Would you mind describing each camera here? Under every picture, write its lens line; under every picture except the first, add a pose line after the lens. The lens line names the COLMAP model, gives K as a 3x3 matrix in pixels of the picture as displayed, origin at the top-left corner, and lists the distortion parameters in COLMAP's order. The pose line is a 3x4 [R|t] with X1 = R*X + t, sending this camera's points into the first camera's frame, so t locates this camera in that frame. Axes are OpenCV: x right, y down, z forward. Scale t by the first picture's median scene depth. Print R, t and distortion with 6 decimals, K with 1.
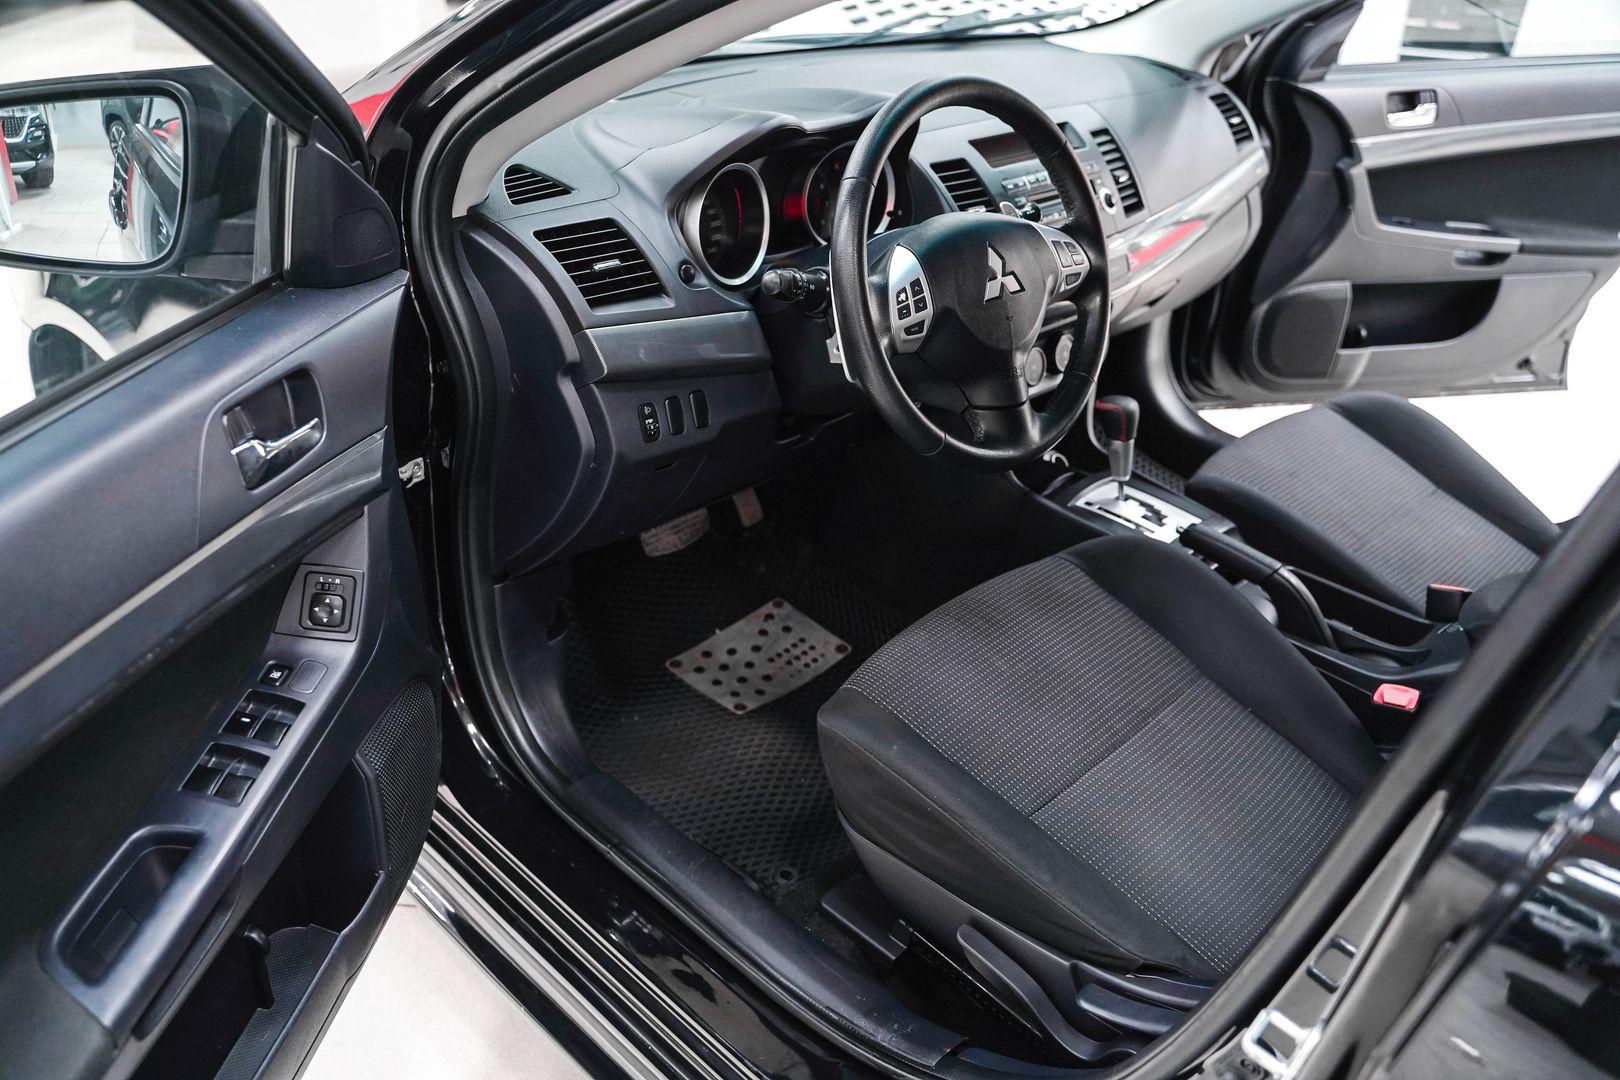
lens RADIAL K [[1313.4, 0, 808.9], [0, 1313.4, 531.2], [0, 0, 1]] dist [-0.120902, 0.095507]
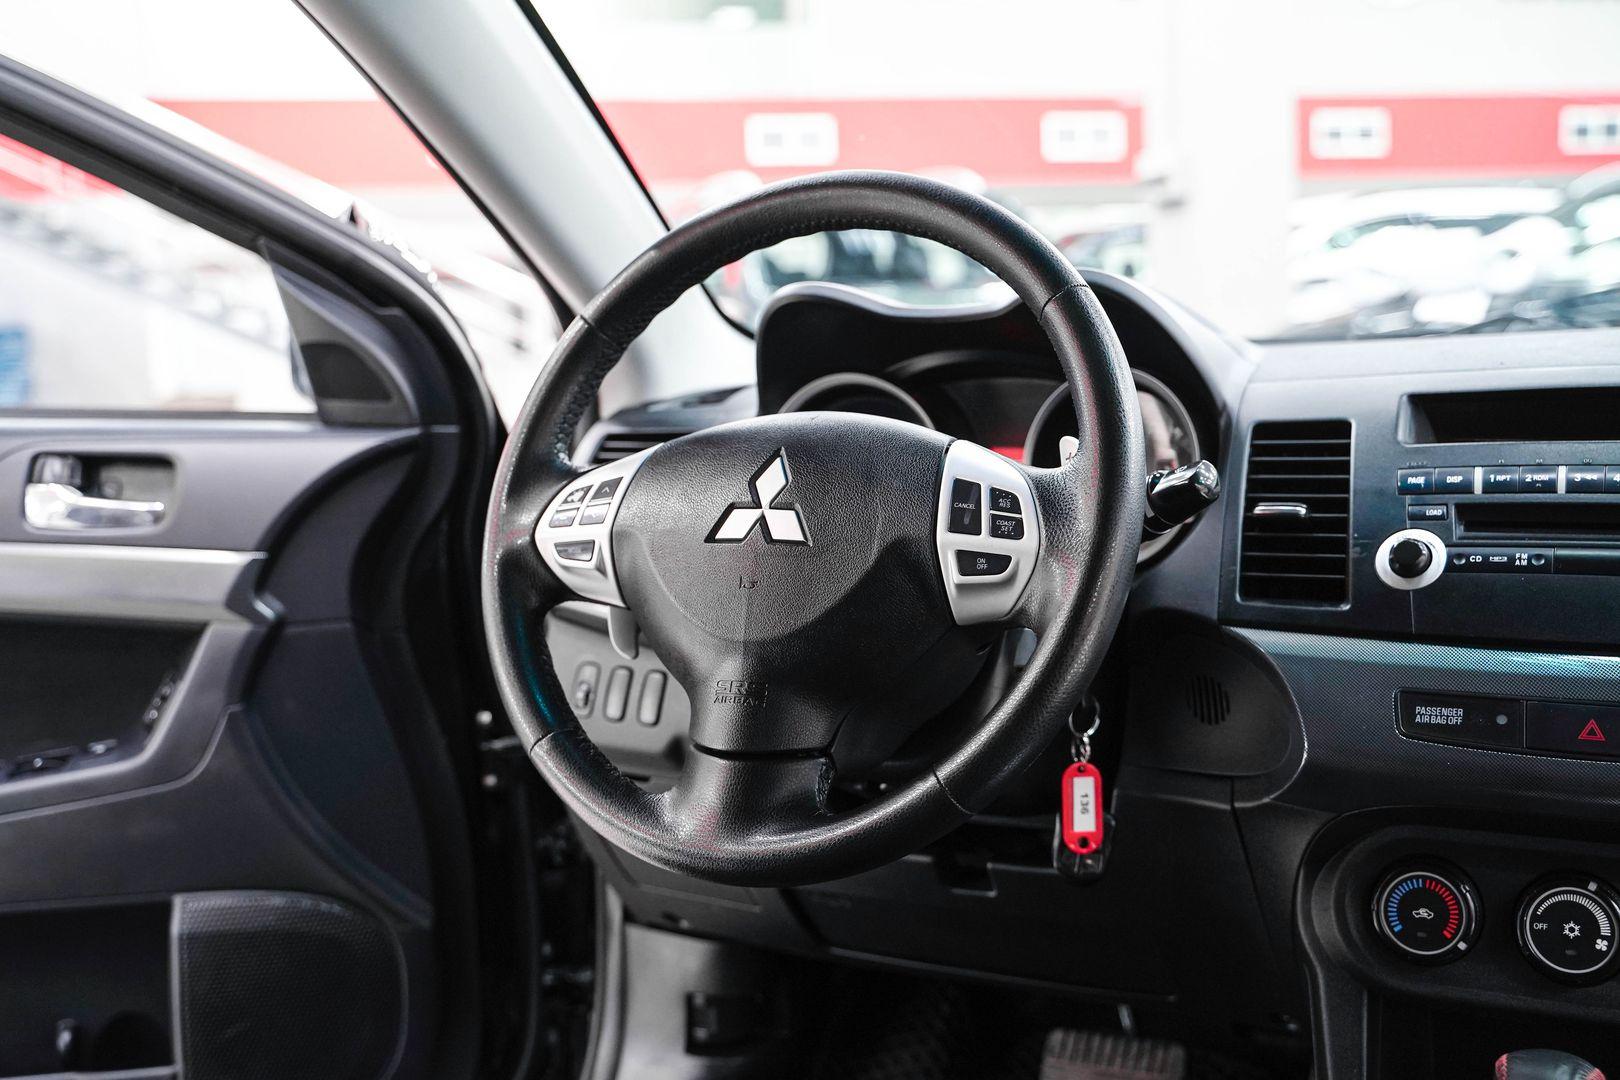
lens RADIAL K [[1741.0, 0, 788.6], [0, 1741.0, 503.0], [0, 0, 1]] dist [-0.047982, 0.097774]
pose [[0.267955, 0.025420, -0.963096, 0.621418], [-0.434838, 0.895231, -0.097353, -0.098236], [0.859718, 0.444877, 0.250935, 0.618270]]
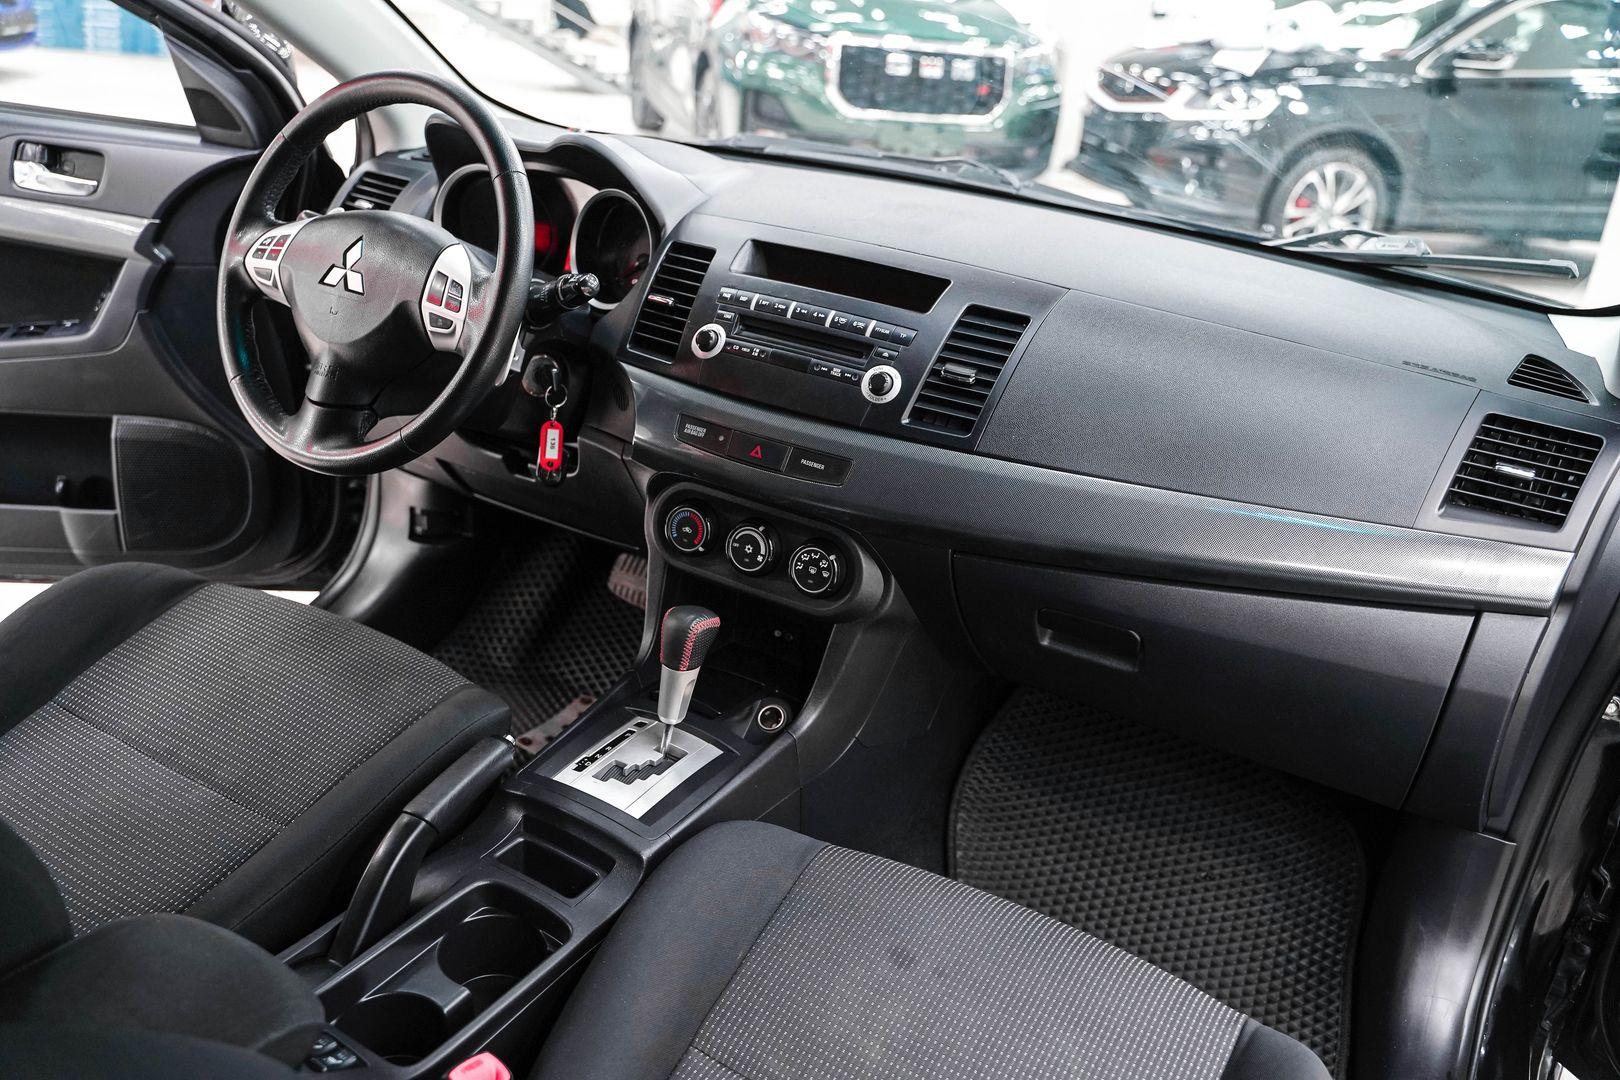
lens RADIAL K [[1313.4, 0, 808.9], [0, 1313.4, 531.2], [0, 0, 1]] dist [-0.120902, 0.095507]
pose [[0.263111, 0.352957, -0.897883, 0.861157], [-0.549148, 0.819989, 0.161417, -0.280656], [0.793227, 0.450600, 0.409573, 0.720943]]
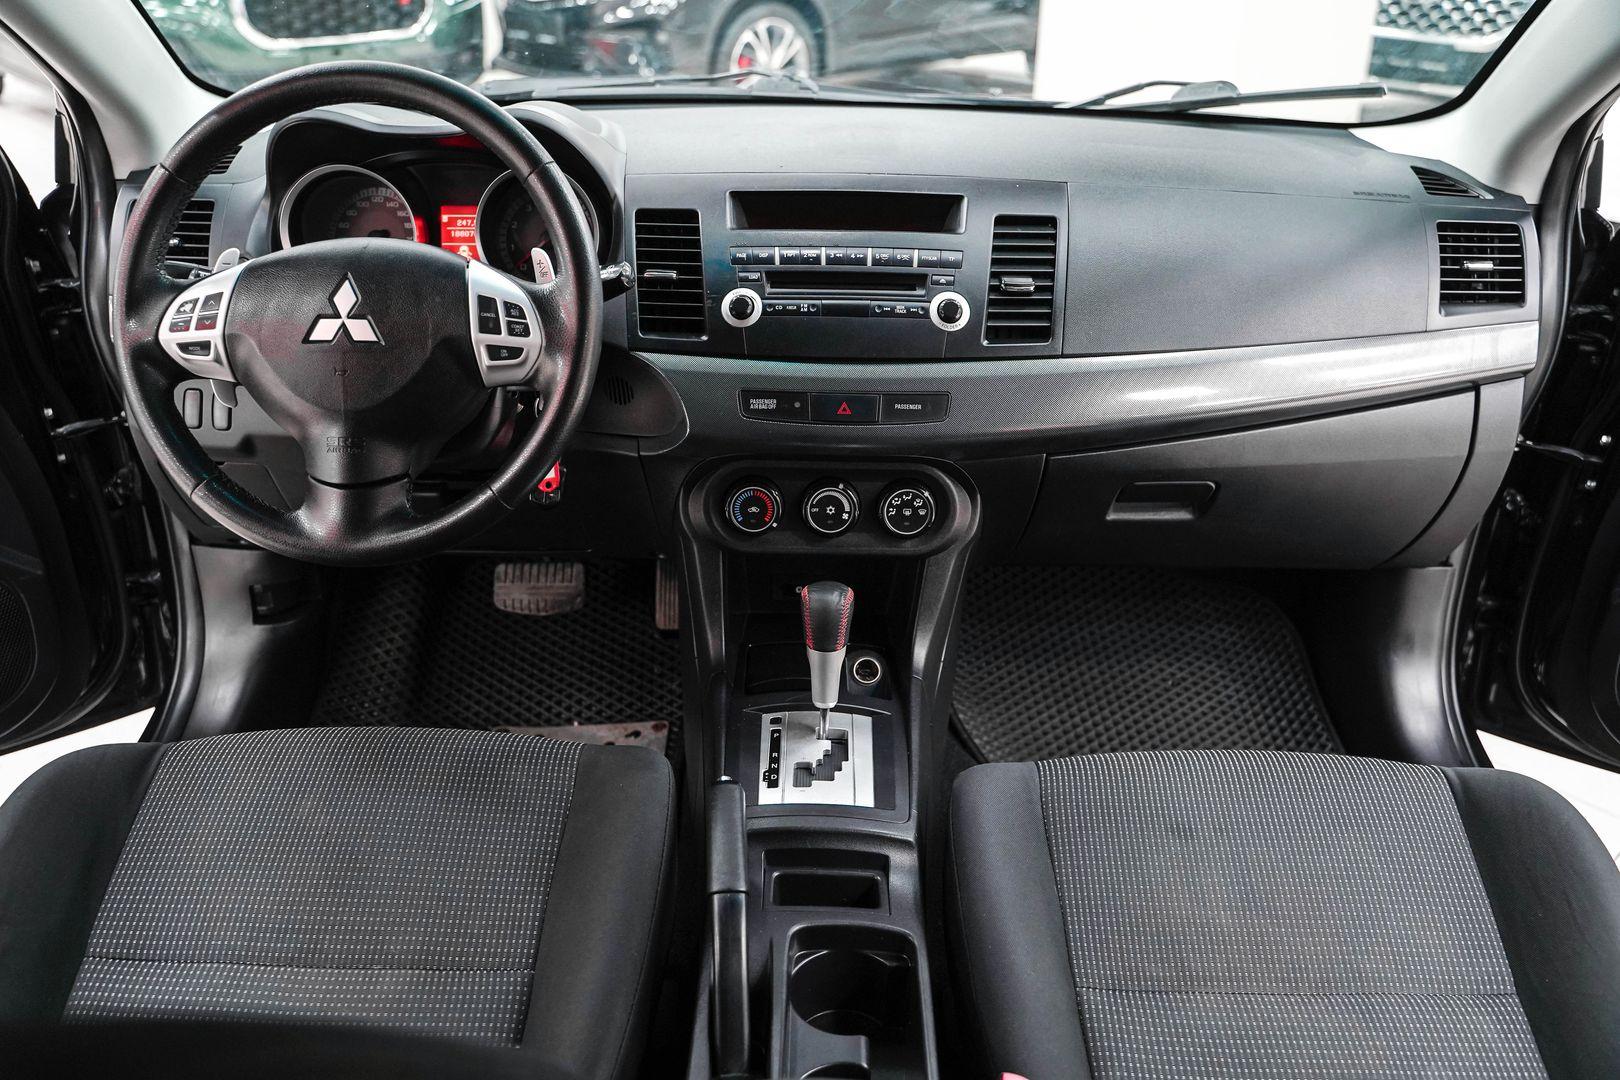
lens RADIAL K [[1313.4, 0, 808.9], [0, 1313.4, 531.2], [0, 0, 1]] dist [-0.120902, 0.095507]
pose [[0.691221, 0.278318, -0.666898, 0.662770], [-0.338906, 0.939927, 0.040995, -0.149841], [0.638245, 0.197679, 0.744020, 0.468522]]
